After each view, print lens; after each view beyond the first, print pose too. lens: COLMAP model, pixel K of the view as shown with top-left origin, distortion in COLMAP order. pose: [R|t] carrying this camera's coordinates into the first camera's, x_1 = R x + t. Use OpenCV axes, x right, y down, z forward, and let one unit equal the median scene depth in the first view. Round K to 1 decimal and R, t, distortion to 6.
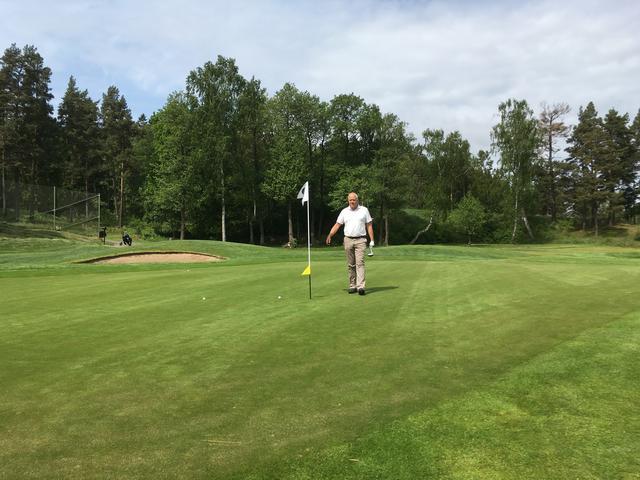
lens RADIAL K [[543.7, 0, 319.9], [0, 543.7, 238.3], [0, 0, 1]] dist [0.059610, -0.078996]
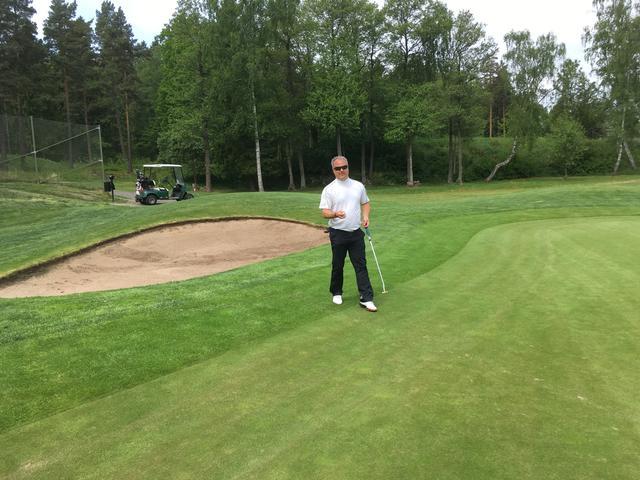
lens RADIAL K [[543.7, 0, 318.9], [0, 543.7, 244.4], [0, 0, 1]] dist [0.059610, -0.078996]
pose [[0.999261, -0.032403, -0.020676, -0.067620], [0.034780, 0.991232, 0.127471, -0.007117], [0.016364, -0.128096, 0.991627, 0.173410]]
